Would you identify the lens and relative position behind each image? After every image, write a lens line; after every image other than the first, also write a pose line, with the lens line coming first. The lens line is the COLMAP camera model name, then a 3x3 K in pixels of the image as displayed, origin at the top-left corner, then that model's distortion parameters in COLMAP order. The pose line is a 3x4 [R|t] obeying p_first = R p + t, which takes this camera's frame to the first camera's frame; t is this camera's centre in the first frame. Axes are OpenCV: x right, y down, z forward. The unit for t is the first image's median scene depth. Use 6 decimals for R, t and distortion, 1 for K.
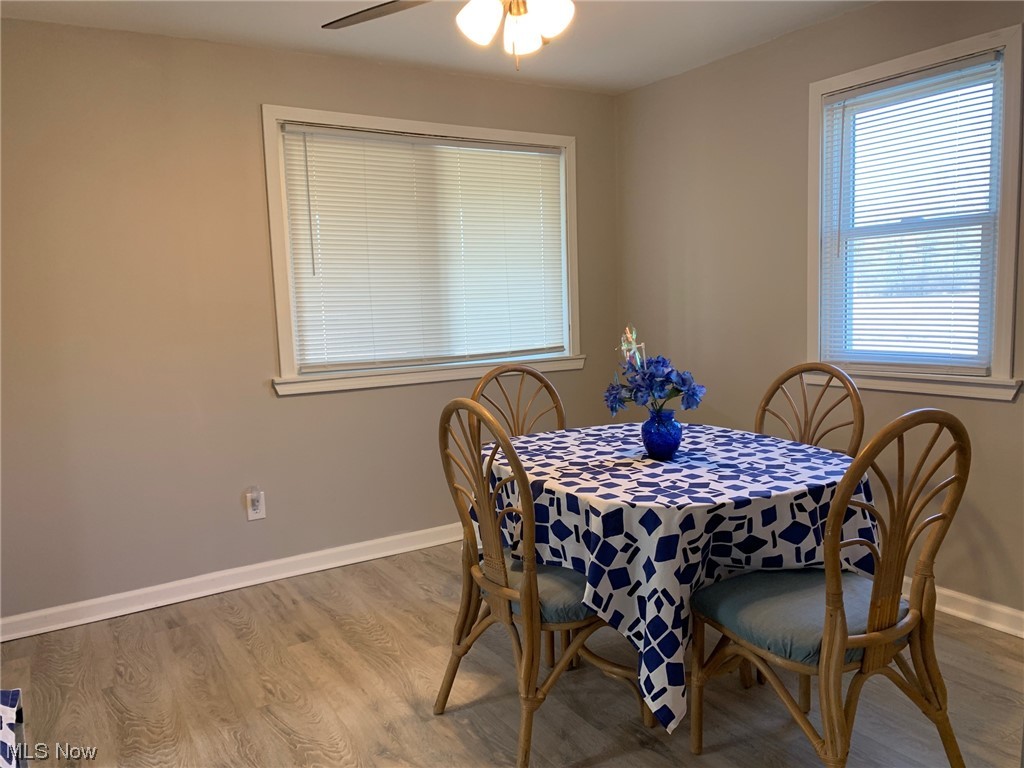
lens RADIAL K [[788.8, 0, 507.7], [0, 788.8, 370.7], [0, 0, 1]] dist [0.072921, -0.081788]
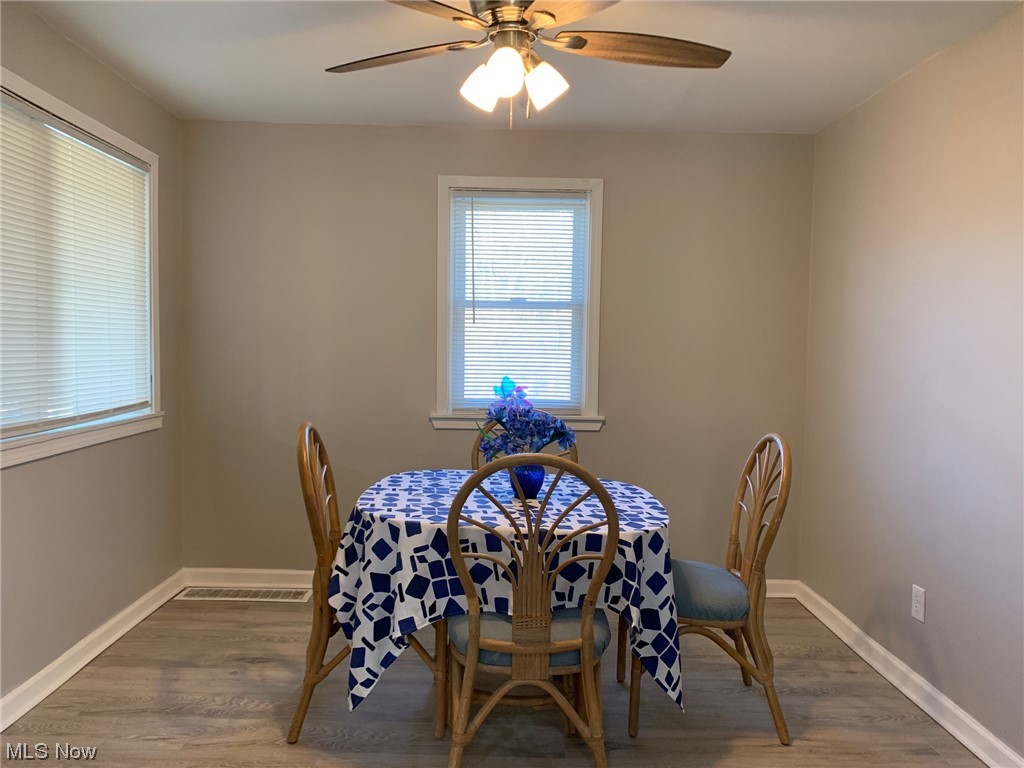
lens RADIAL K [[765.1, 0, 510.7], [0, 765.1, 374.0], [0, 0, 1]] dist [0.026868, -0.003736]
pose [[0.518631, 0.009886, 0.854941, -0.638271], [0.044297, 0.998280, -0.038415, -0.019036], [-0.853850, 0.057795, 0.517301, 0.397989]]
